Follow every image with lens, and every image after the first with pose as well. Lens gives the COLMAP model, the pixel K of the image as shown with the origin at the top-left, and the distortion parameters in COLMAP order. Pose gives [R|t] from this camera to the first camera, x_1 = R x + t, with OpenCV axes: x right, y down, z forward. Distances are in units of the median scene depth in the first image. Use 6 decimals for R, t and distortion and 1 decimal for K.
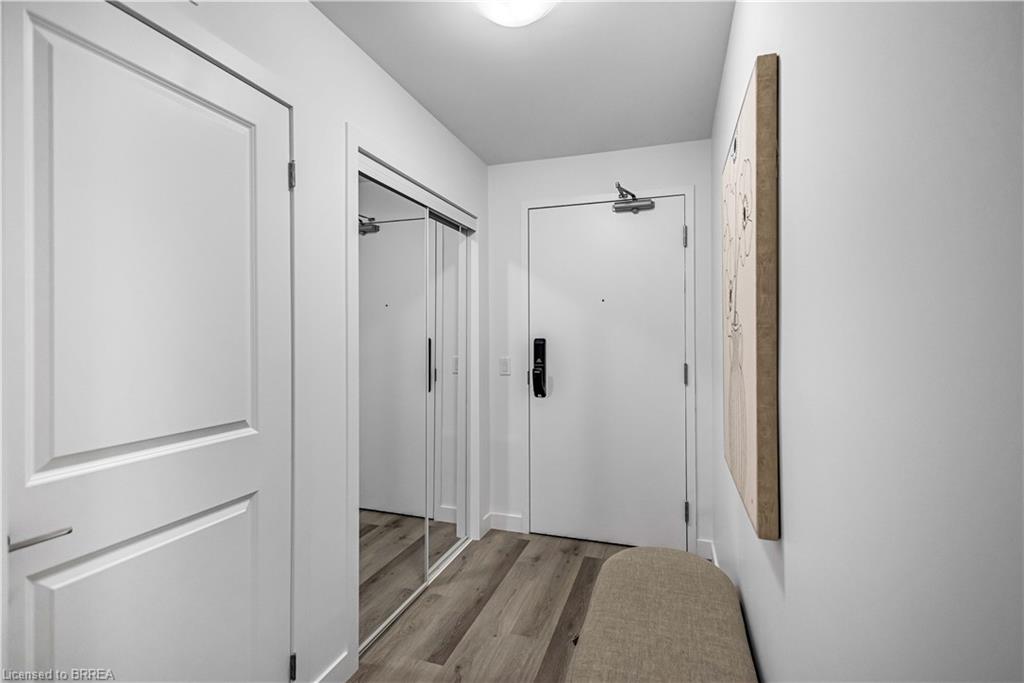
lens RADIAL K [[477.3, 0, 512.8], [0, 477.3, 338.5], [0, 0, 1]] dist [0.008253, -0.000265]
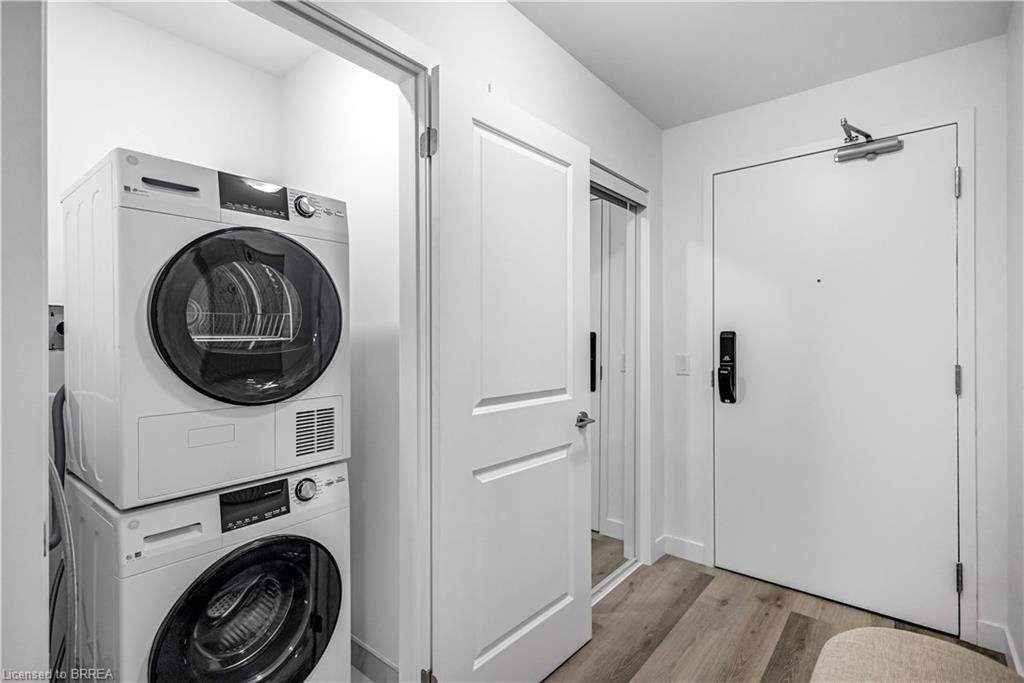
lens RADIAL K [[477.3, 0, 511.7], [0, 477.3, 340.1], [0, 0, 1]] dist [0.008253, -0.000265]
pose [[0.931498, 0.001483, -0.363743, 0.010023], [-0.001311, 0.999999, 0.000719, 0.015629], [0.363743, -0.000193, 0.931499, 0.107496]]
